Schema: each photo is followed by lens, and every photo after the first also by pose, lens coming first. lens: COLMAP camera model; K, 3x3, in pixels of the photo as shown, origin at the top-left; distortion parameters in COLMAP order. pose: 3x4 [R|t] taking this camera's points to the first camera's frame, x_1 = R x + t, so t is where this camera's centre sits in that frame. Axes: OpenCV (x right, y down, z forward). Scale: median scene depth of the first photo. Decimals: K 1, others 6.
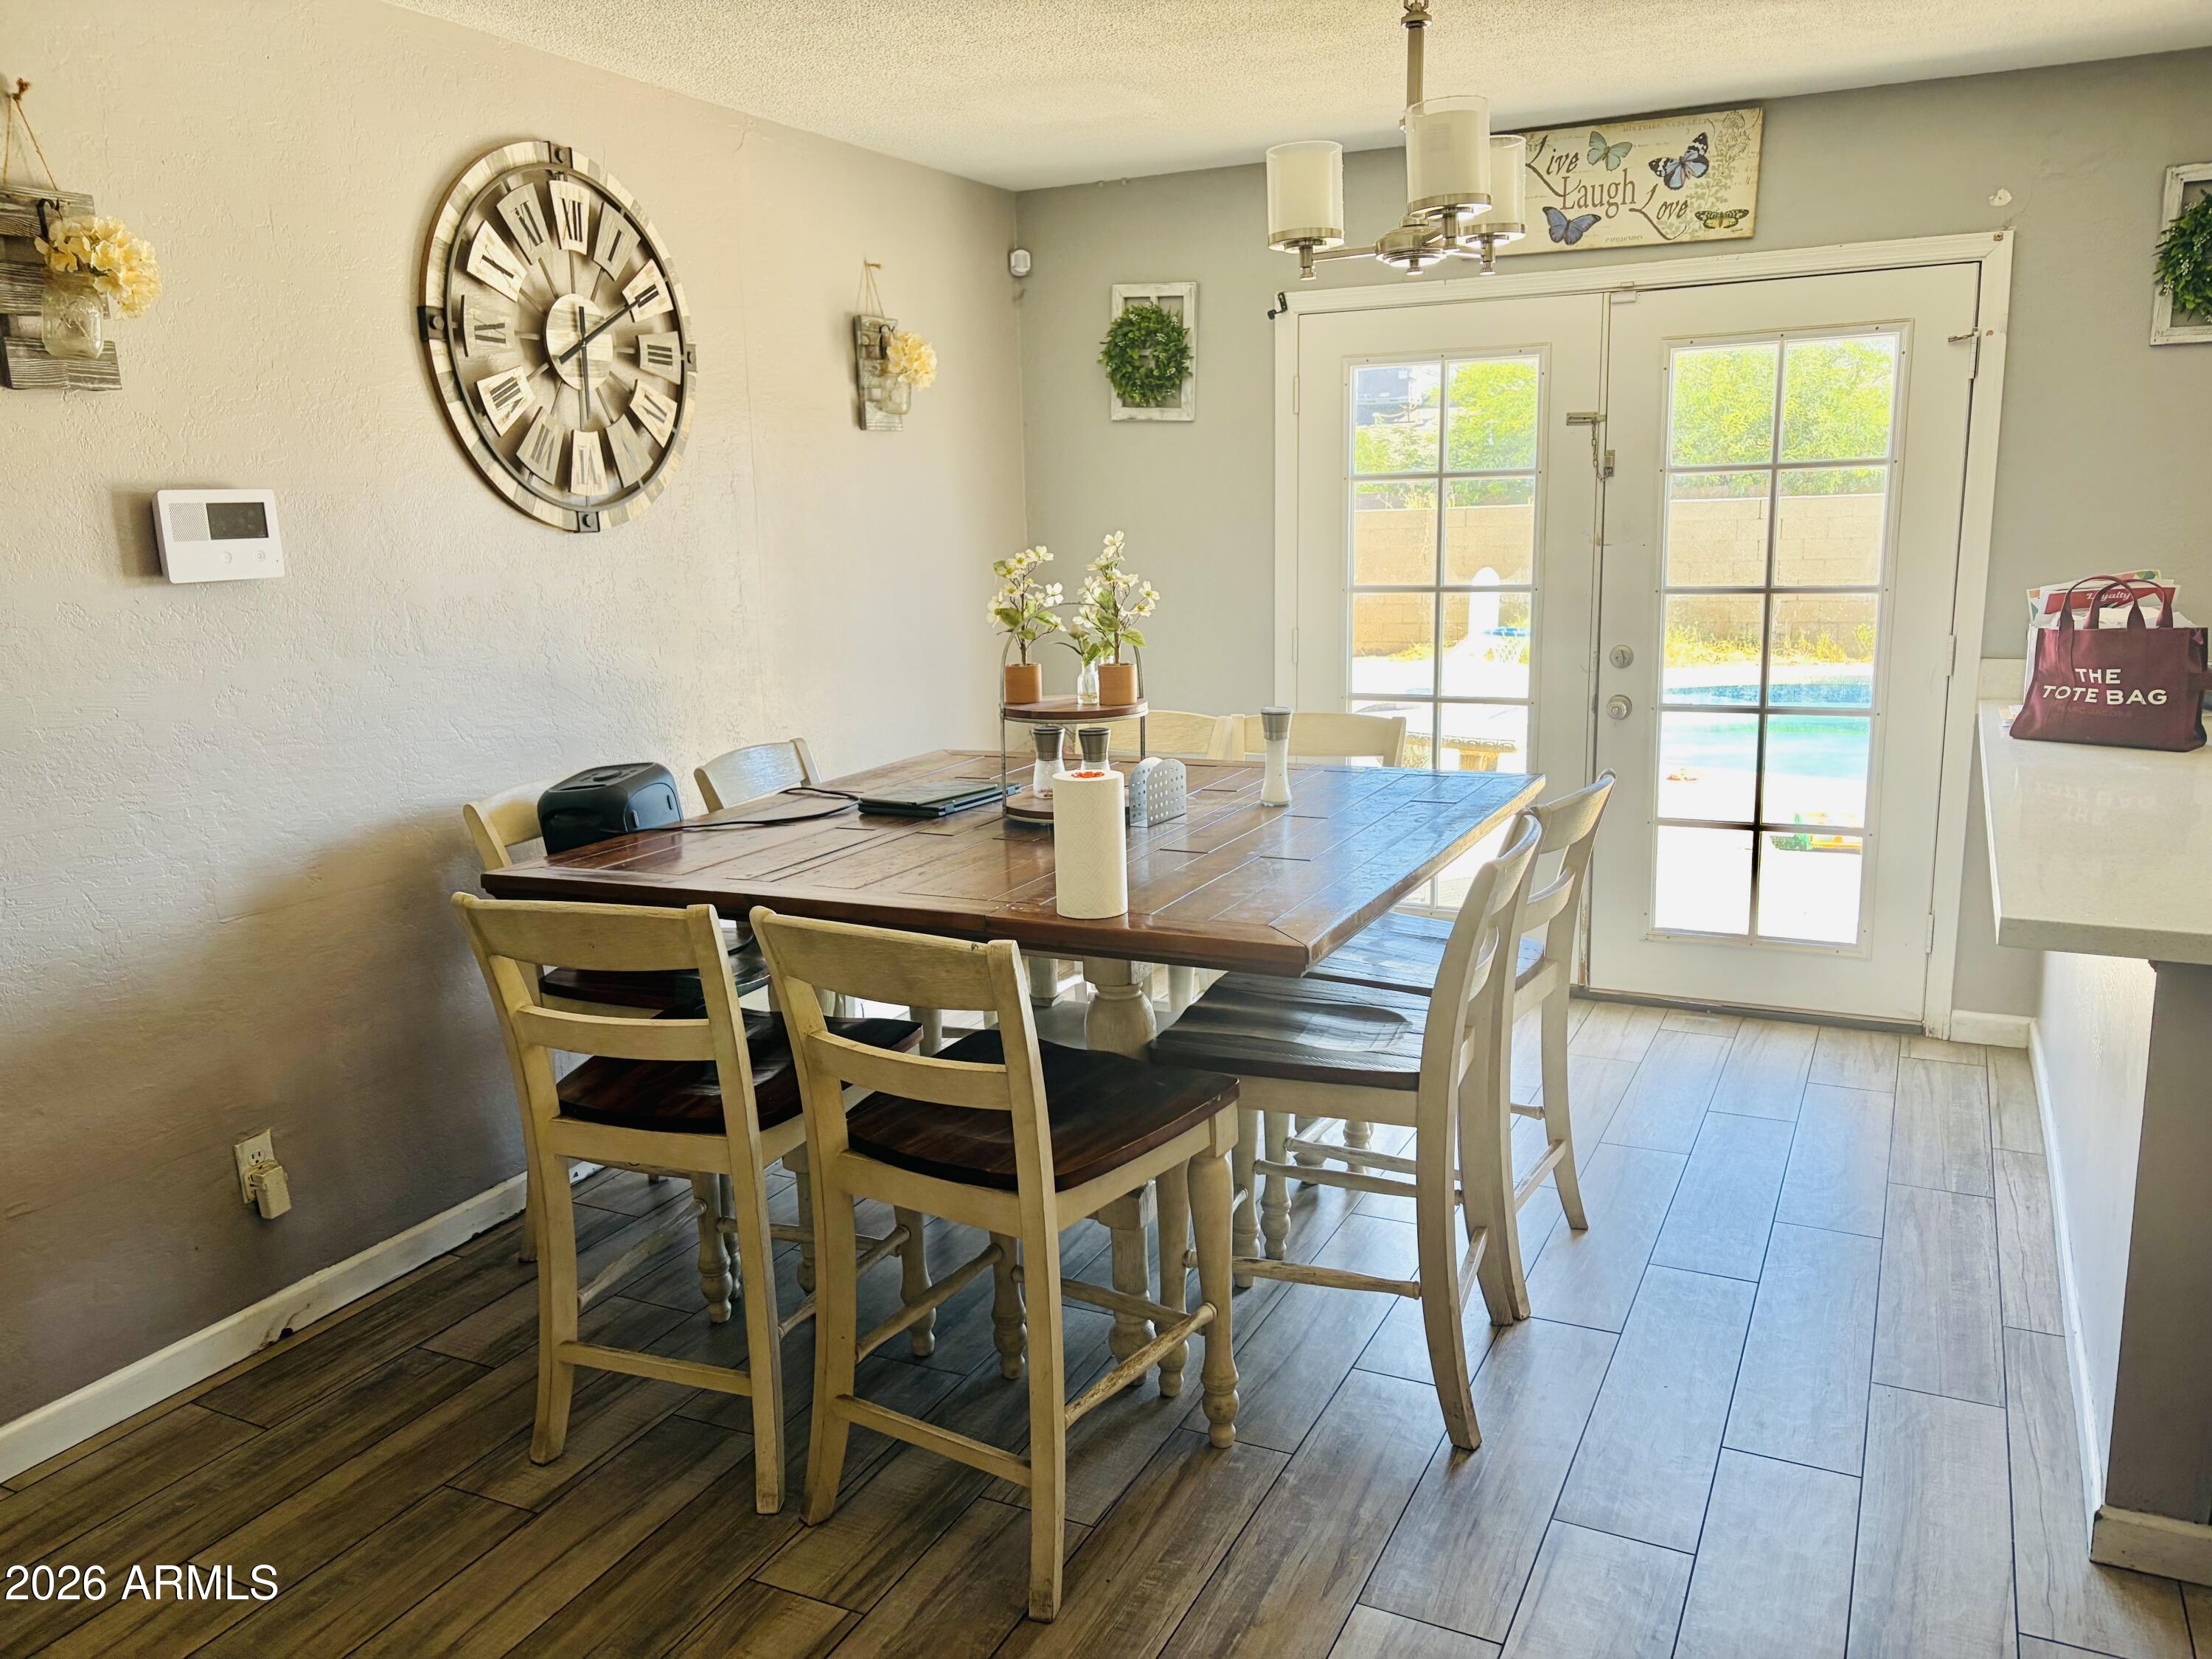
lens RADIAL K [[1685.4, 0, 1106.2], [0, 1685.4, 831.0], [0, 0, 1]] dist [0.003241, -0.005884]
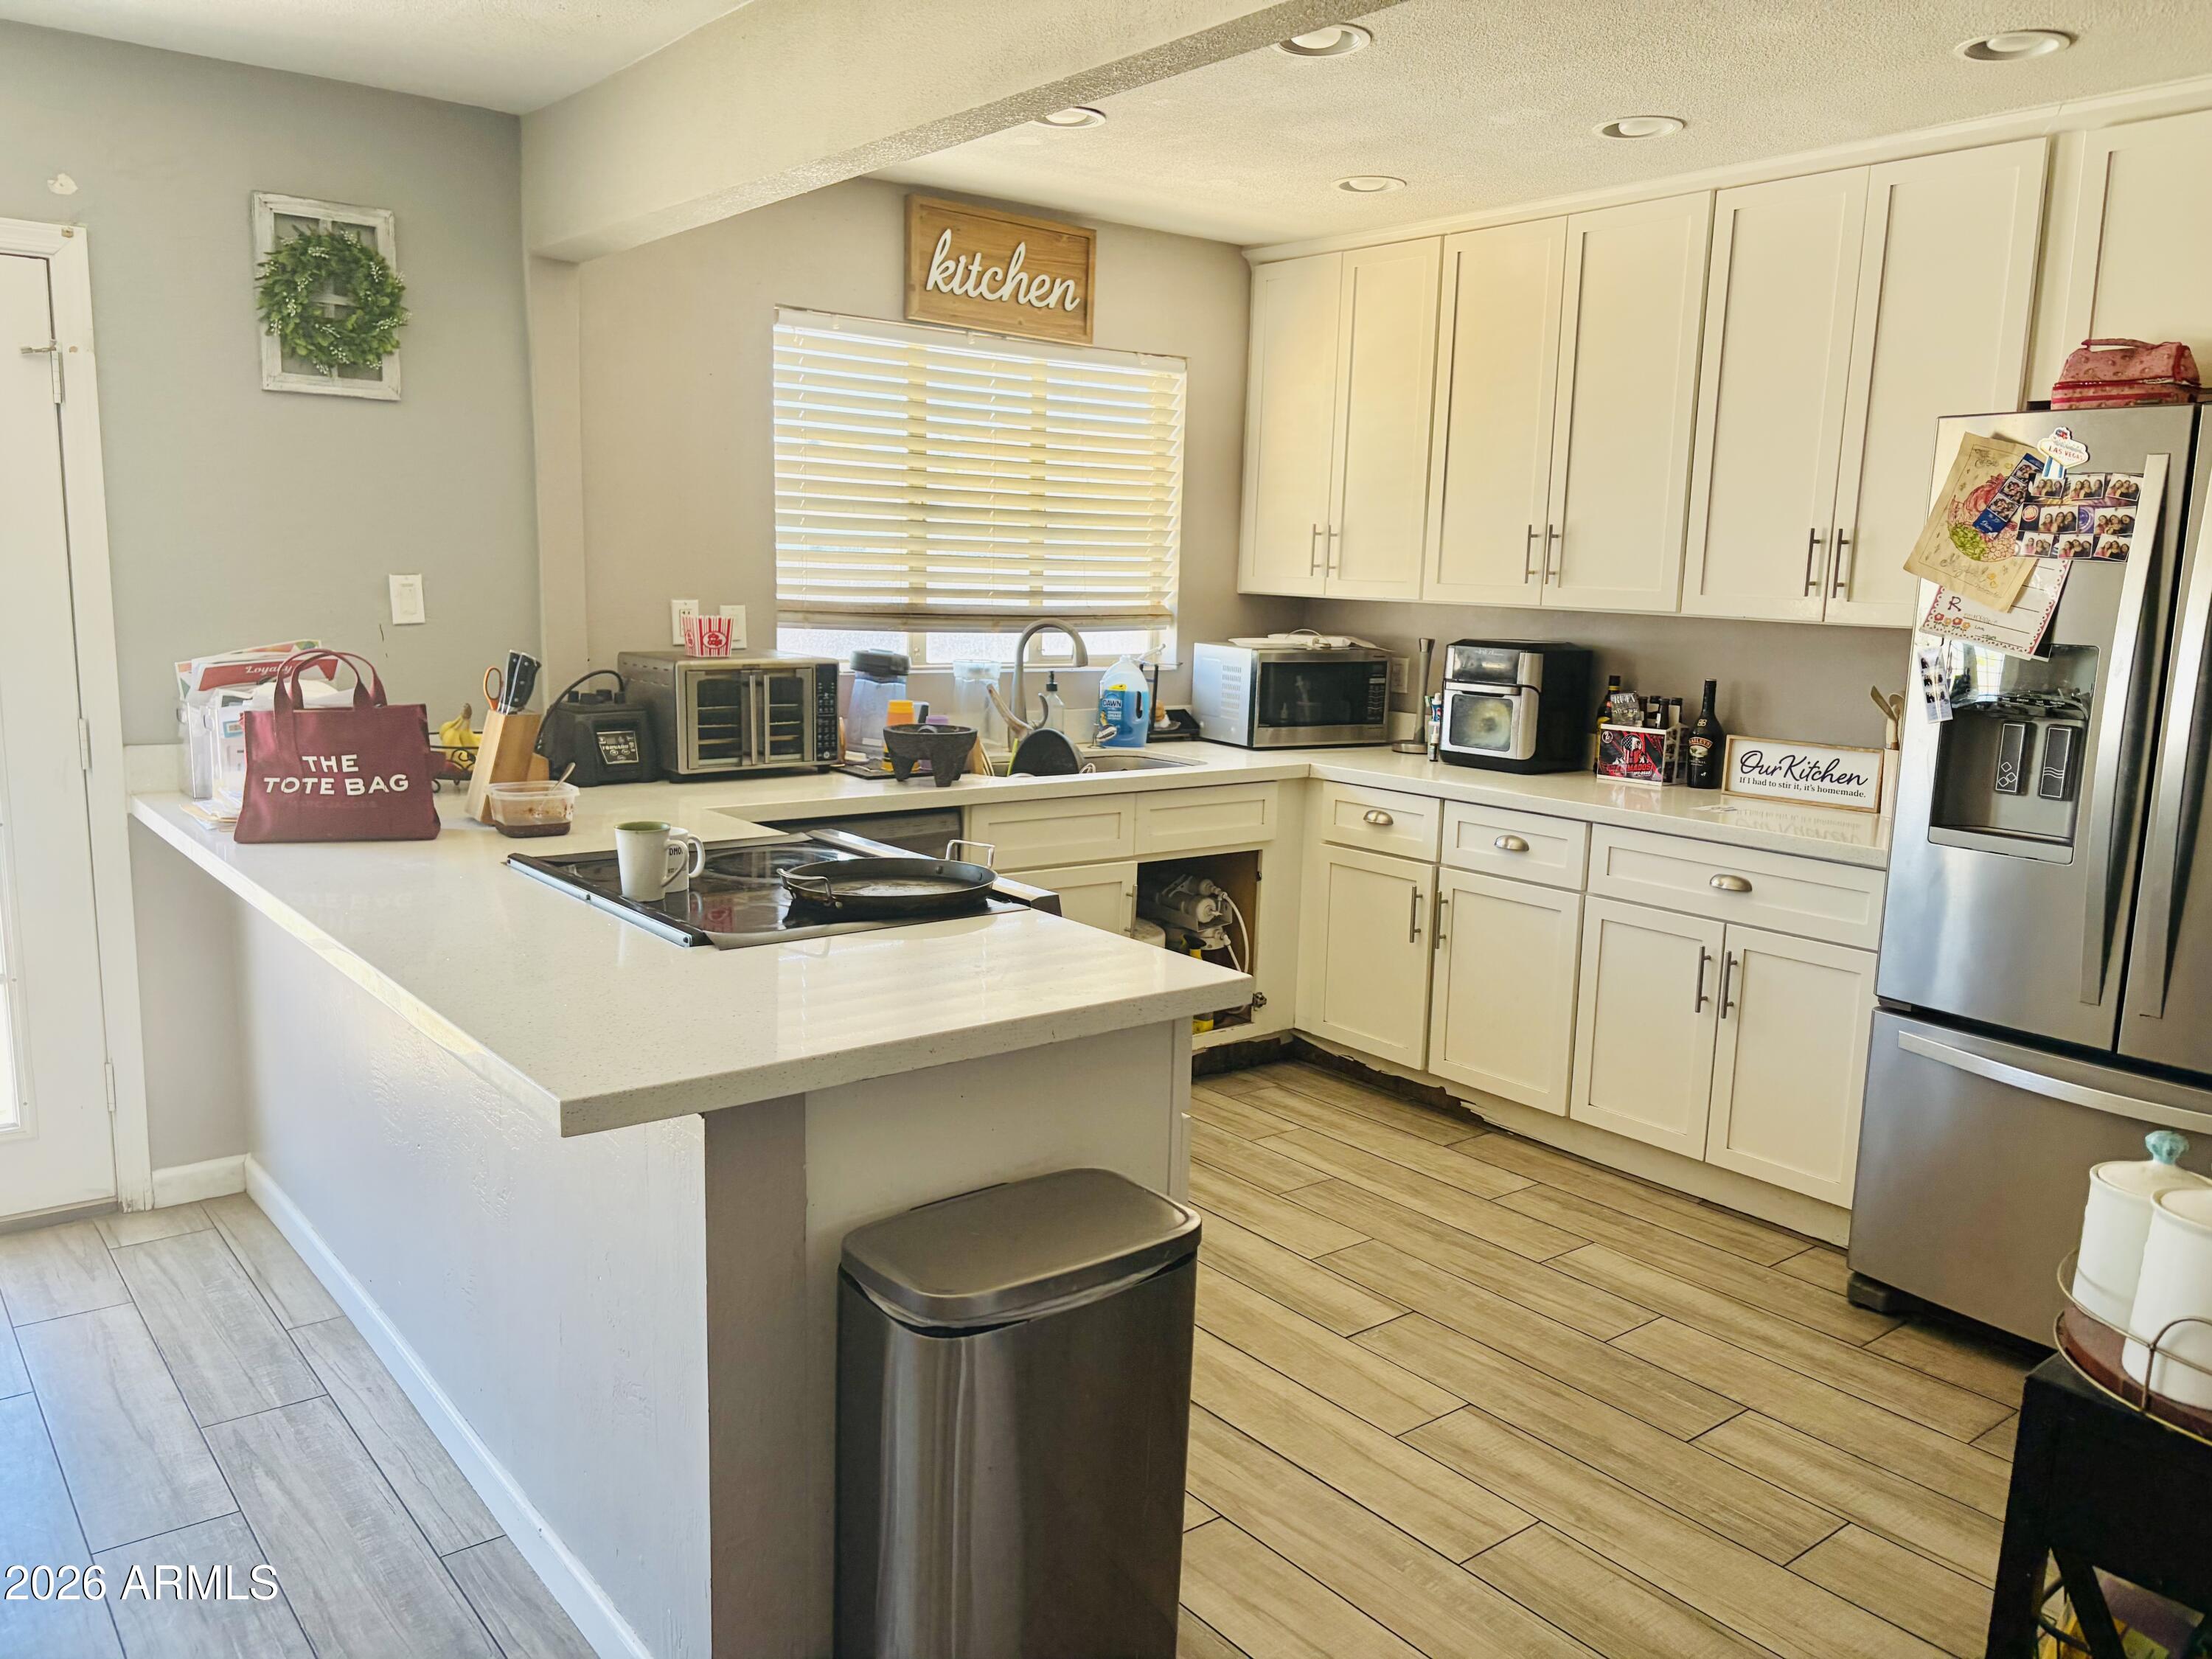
lens RADIAL K [[1685.4, 0, 1104.6], [0, 1685.4, 836.8], [0, 0, 1]] dist [0.003241, -0.005884]
pose [[0.419663, -0.113148, 0.900600, -0.028121], [0.136802, 0.988751, 0.060476, -0.046538], [-0.897311, 0.097825, 0.430421, 0.239777]]
